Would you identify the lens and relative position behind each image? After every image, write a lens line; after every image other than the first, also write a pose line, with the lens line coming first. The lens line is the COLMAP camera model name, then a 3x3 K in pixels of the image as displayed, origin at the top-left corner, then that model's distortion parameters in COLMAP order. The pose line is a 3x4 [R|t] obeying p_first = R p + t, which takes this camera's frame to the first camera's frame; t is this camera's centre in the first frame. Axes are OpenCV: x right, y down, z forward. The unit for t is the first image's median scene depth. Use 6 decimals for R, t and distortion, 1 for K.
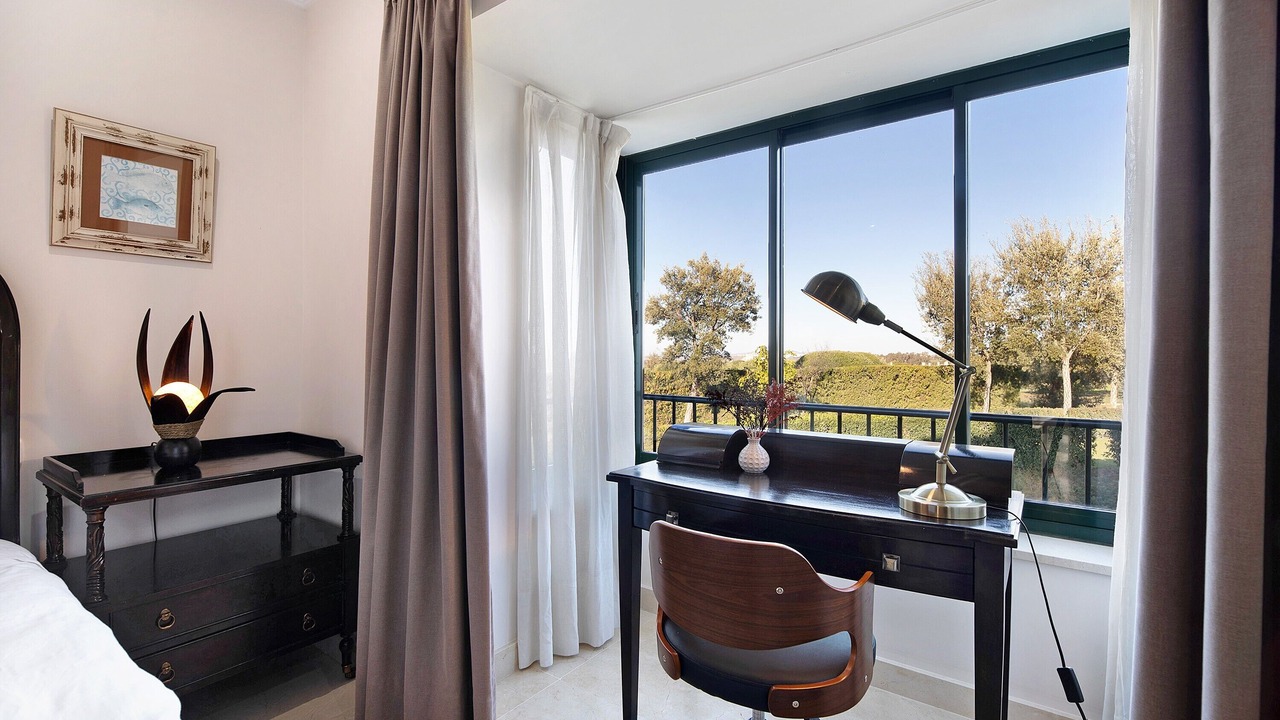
lens RADIAL K [[564.9, 0, 640.0], [0, 564.9, 360.0], [0, 0, 1]] dist [0.001103, -0.000011]
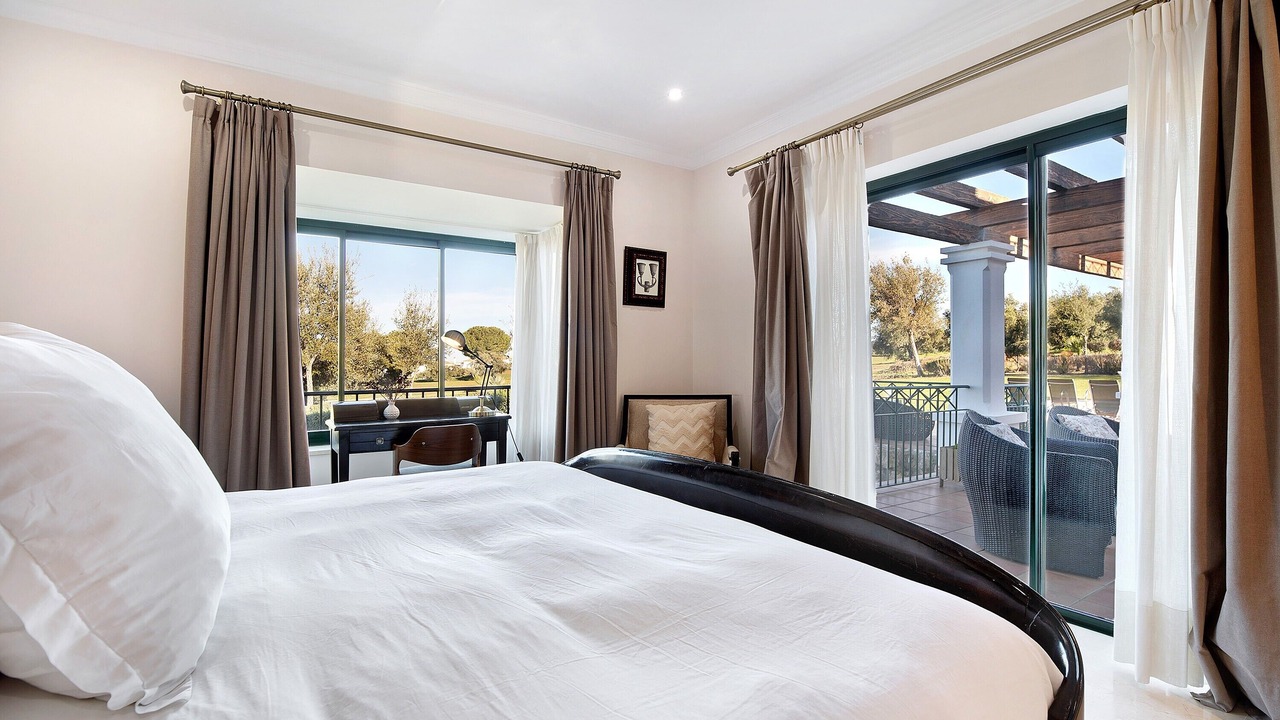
lens RADIAL K [[564.9, 0, 640.0], [0, 564.9, 360.0], [0, 0, 1]] dist [0.001103, -0.000011]
pose [[0.338780, -0.006494, 0.940843, -0.594221], [0.017922, 0.999839, 0.000448, 0.000964], [-0.940695, 0.016710, 0.338842, -0.227202]]
